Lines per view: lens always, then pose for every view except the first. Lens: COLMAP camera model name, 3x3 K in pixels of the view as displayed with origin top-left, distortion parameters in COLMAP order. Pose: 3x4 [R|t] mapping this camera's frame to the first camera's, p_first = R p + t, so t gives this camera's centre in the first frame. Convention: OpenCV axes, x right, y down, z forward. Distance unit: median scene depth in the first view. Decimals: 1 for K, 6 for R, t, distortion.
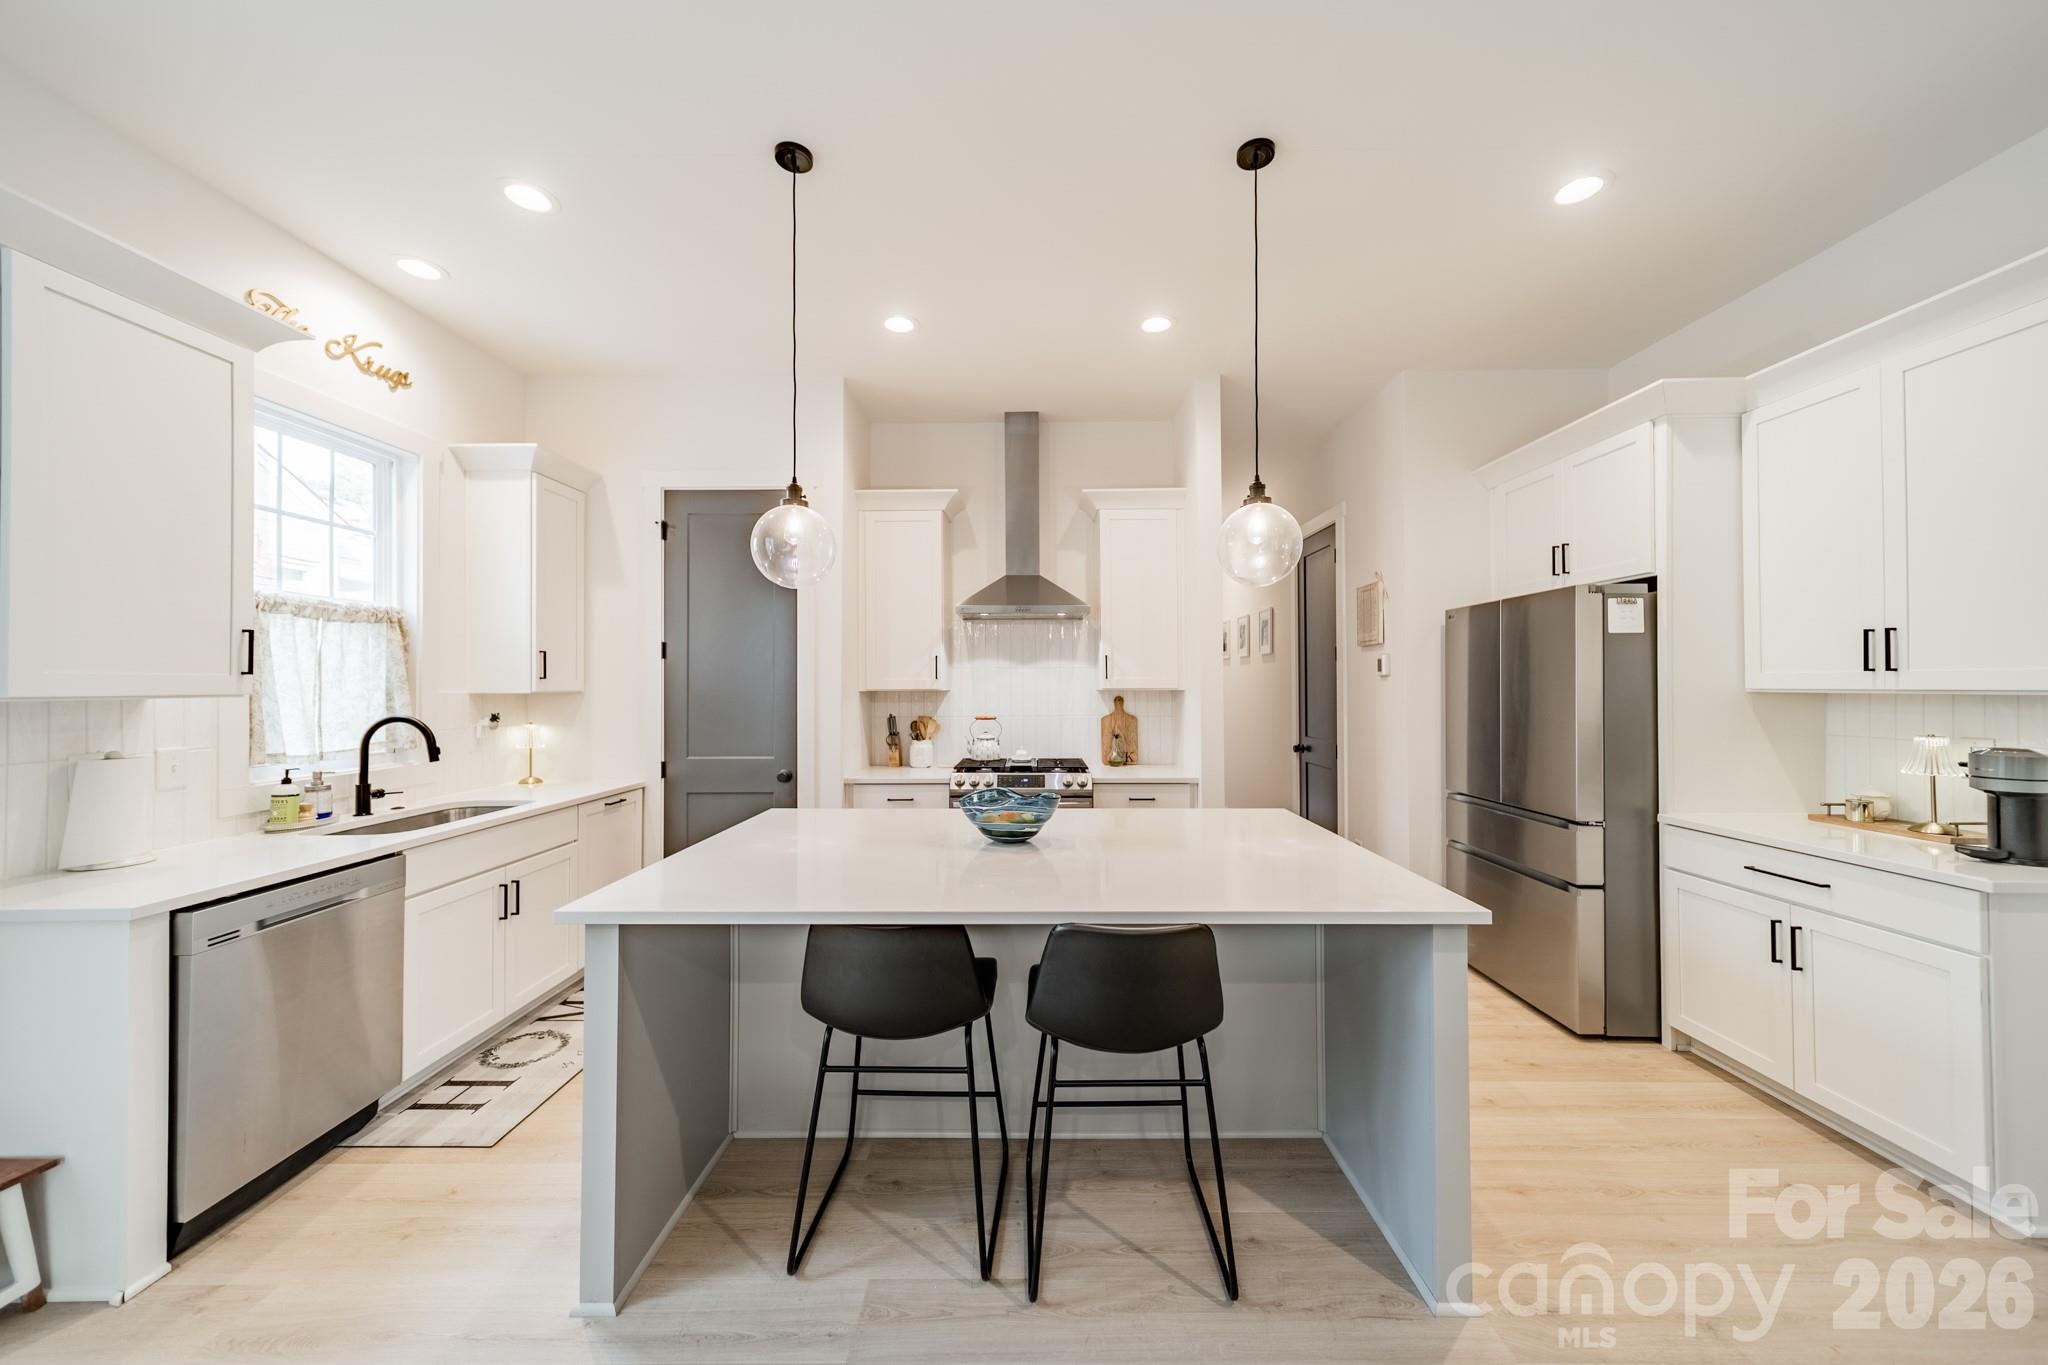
lens RADIAL K [[725.0, 0, 1028.2], [0, 725.0, 679.3], [0, 0, 1]] dist [0.006494, 0.000121]
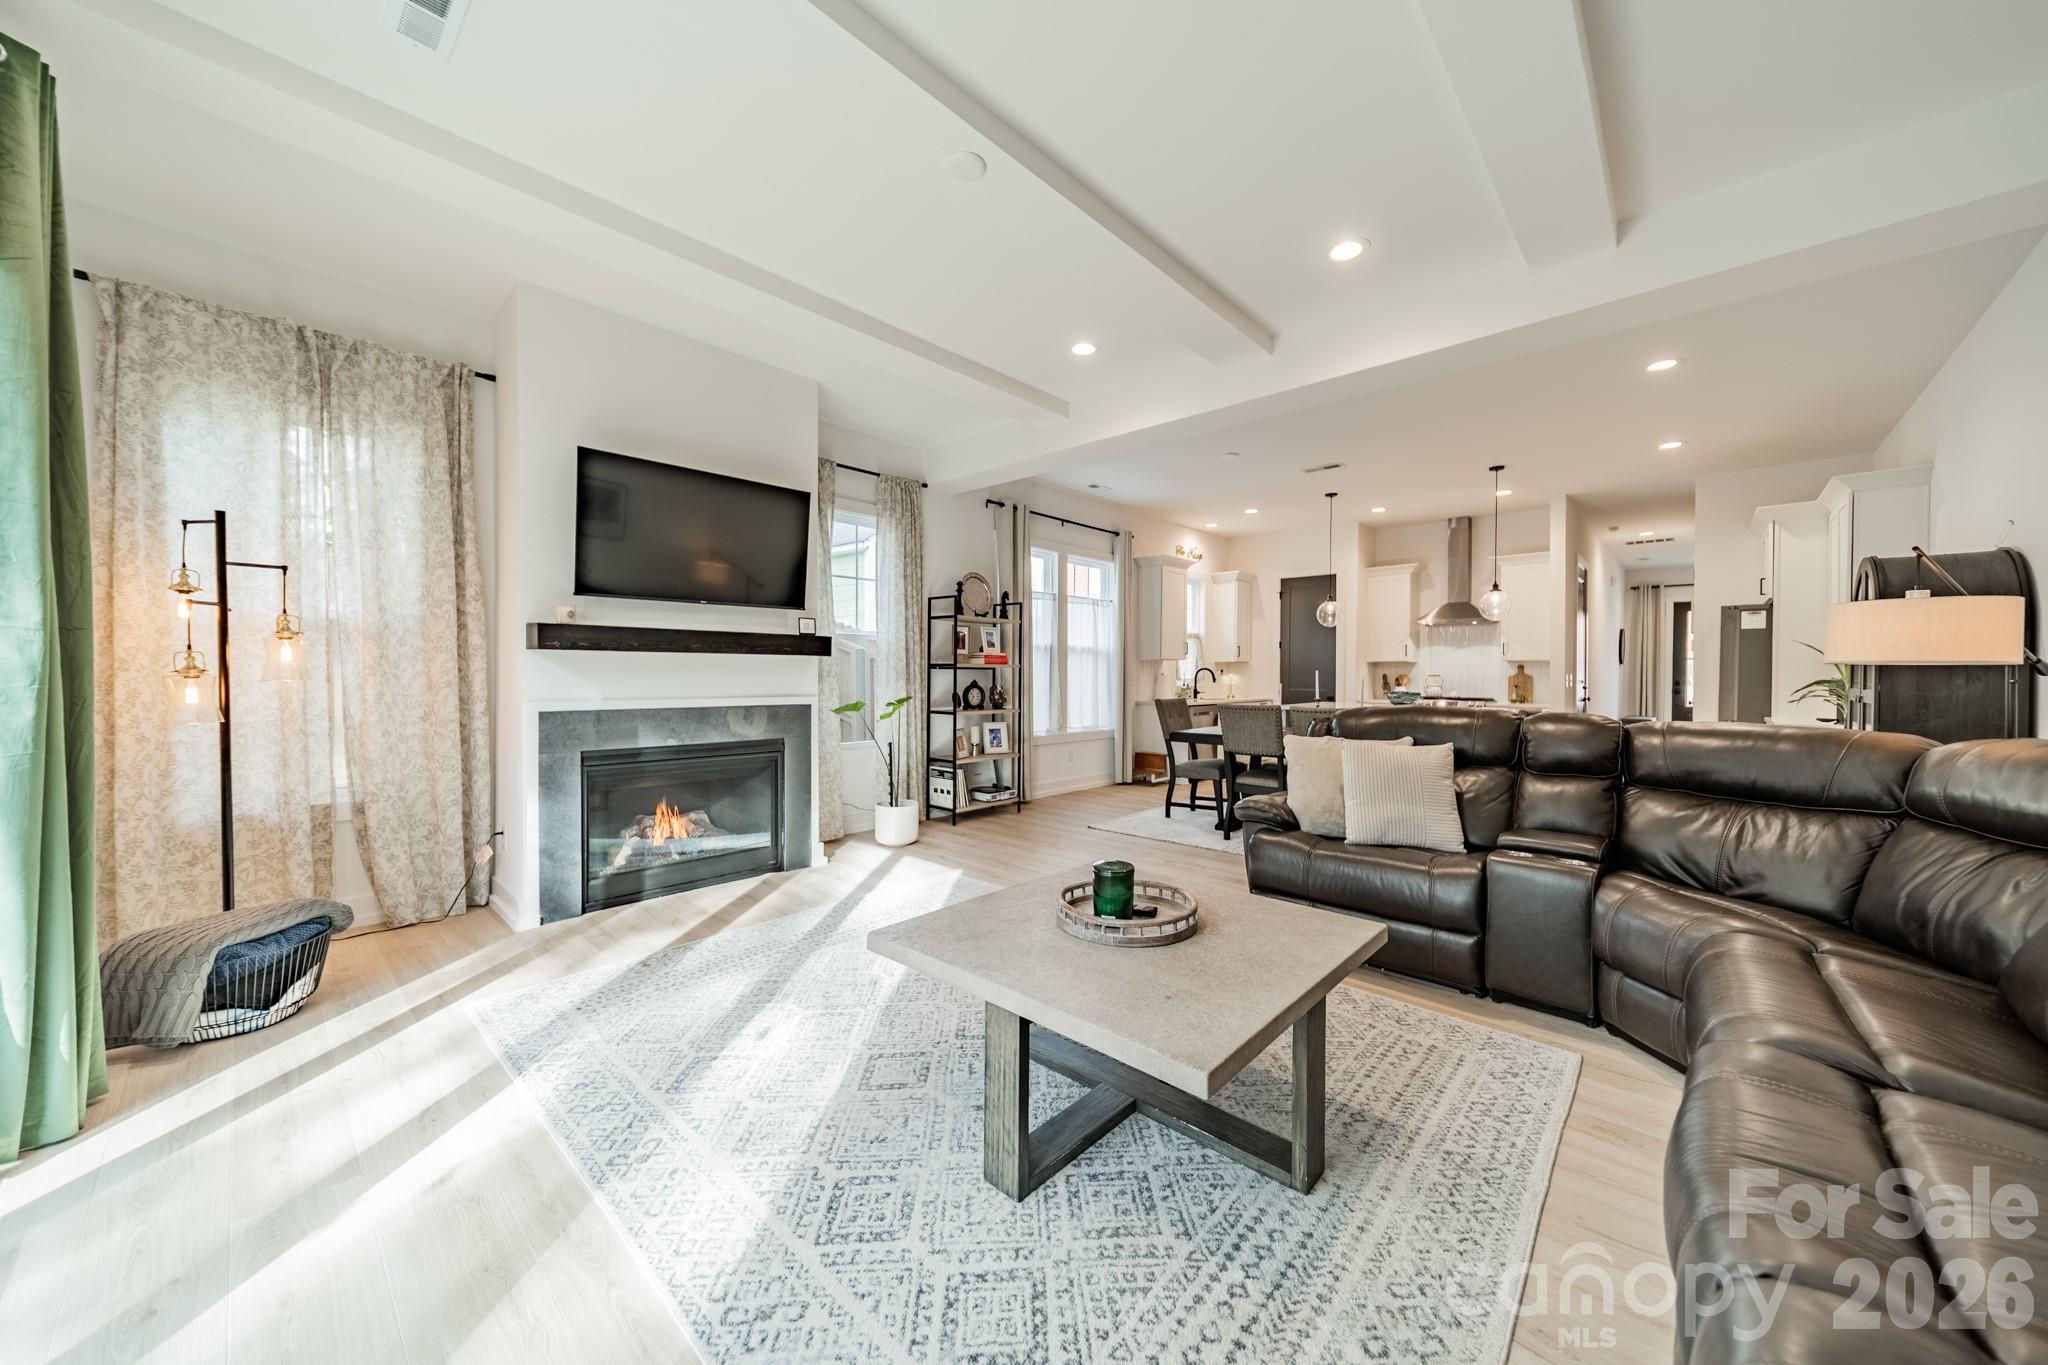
lens RADIAL K [[725.0, 0, 1028.2], [0, 725.0, 679.3], [0, 0, 1]] dist [0.006494, 0.000121]
pose [[0.737440, 0.013944, -0.675268, 0.637050], [-0.001023, 0.999809, 0.019527, 0.035667], [0.675411, -0.013709, 0.737314, -1.675199]]
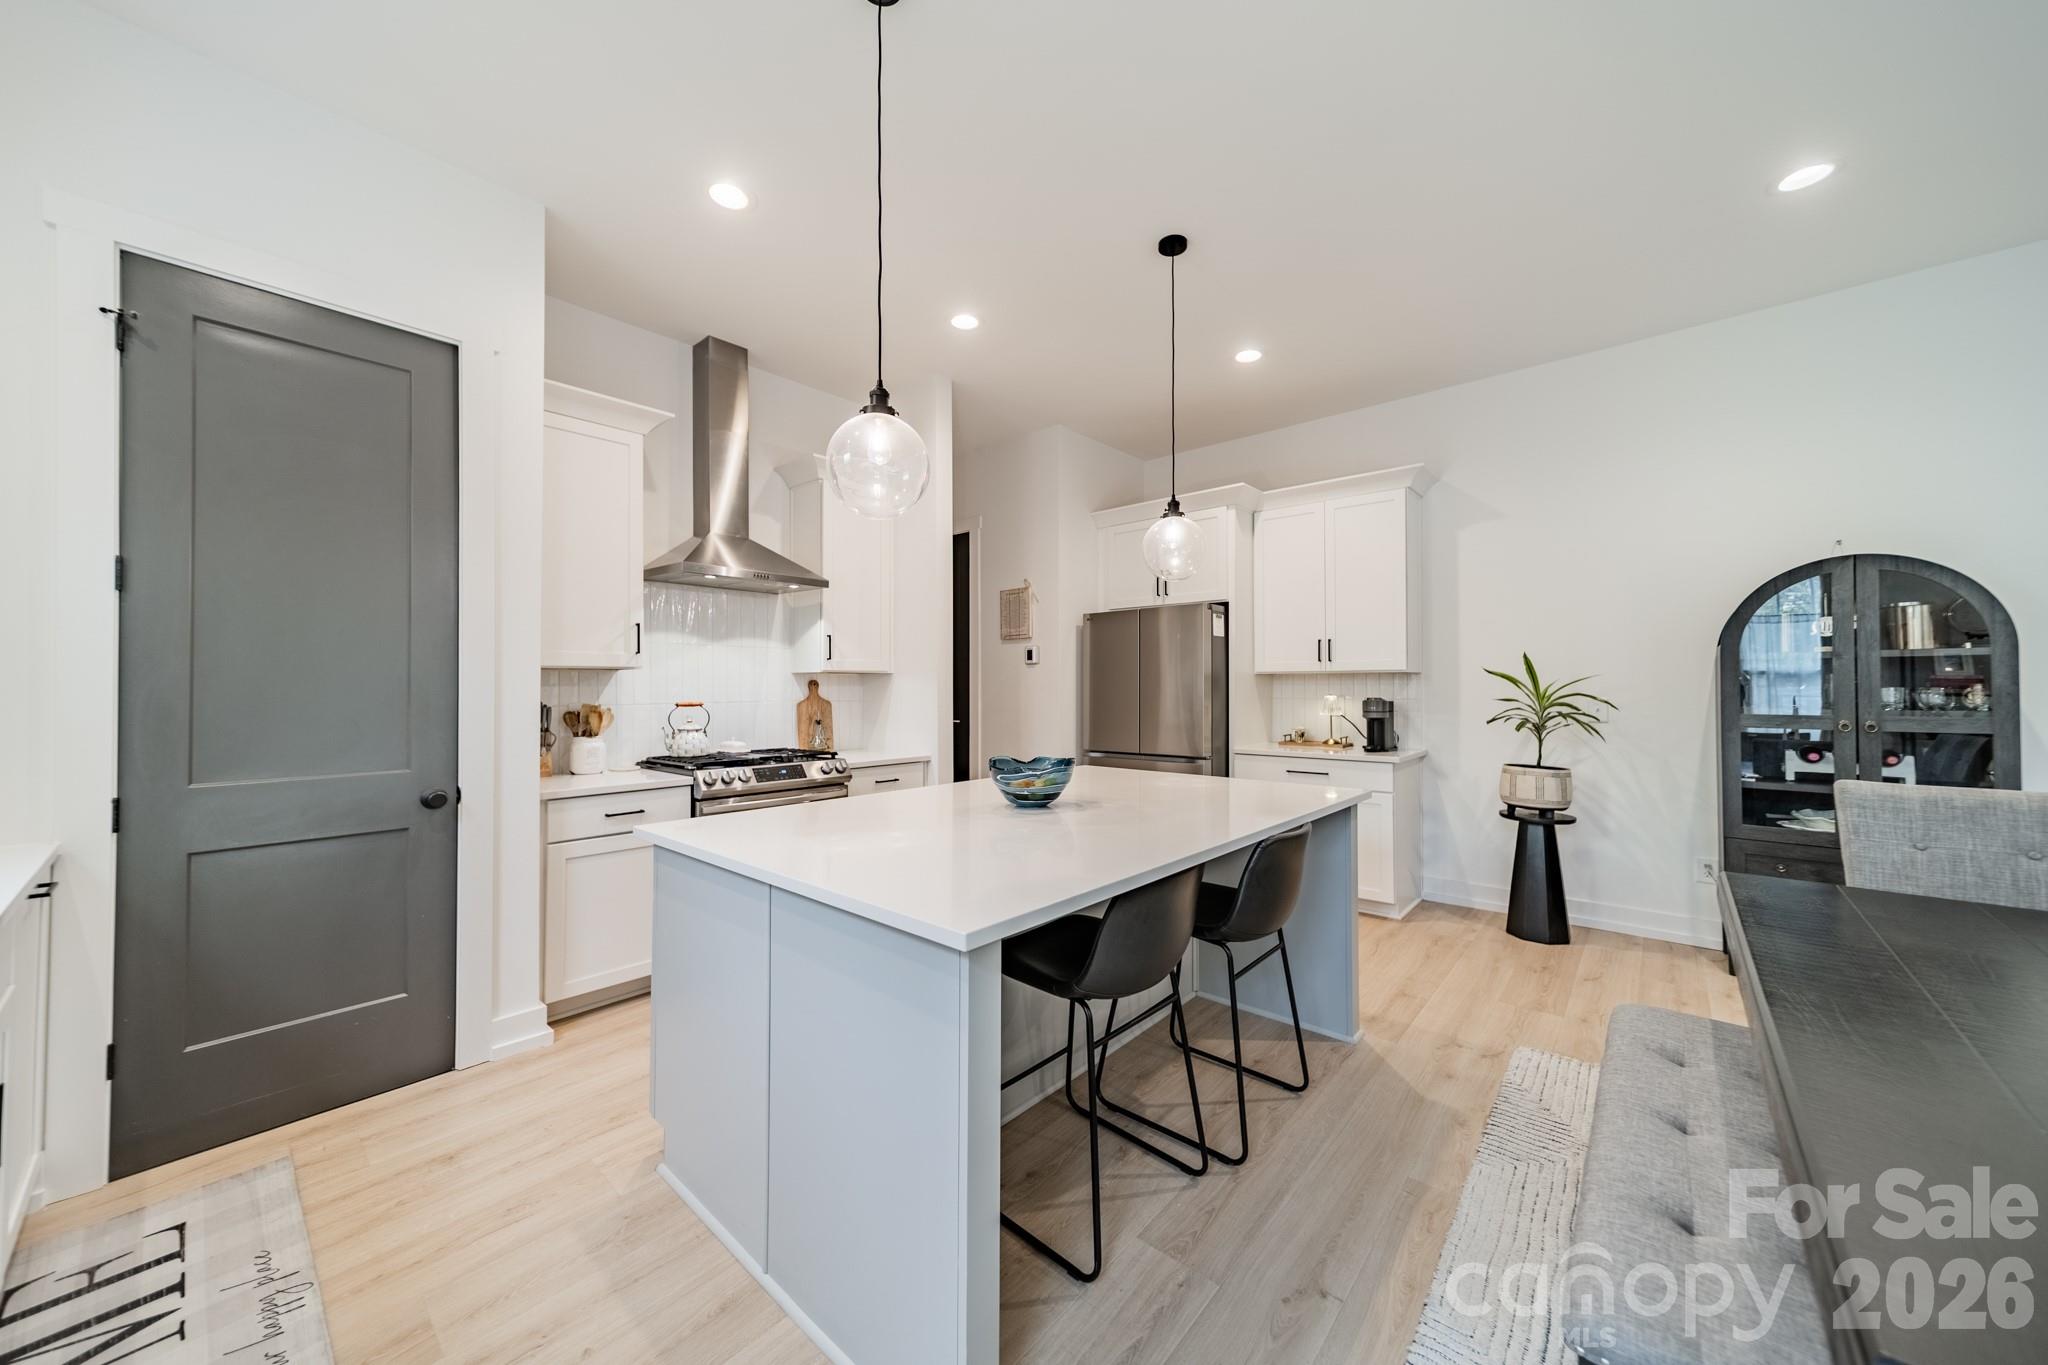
lens RADIAL K [[725.0, 0, 1028.2], [0, 725.0, 679.3], [0, 0, 1]] dist [0.006494, 0.000121]
pose [[0.653671, 0.008746, 0.756728, -0.579543], [-0.005563, 0.999962, -0.006753, 0.039095], [-0.756758, 0.000205, 0.653695, 0.251478]]
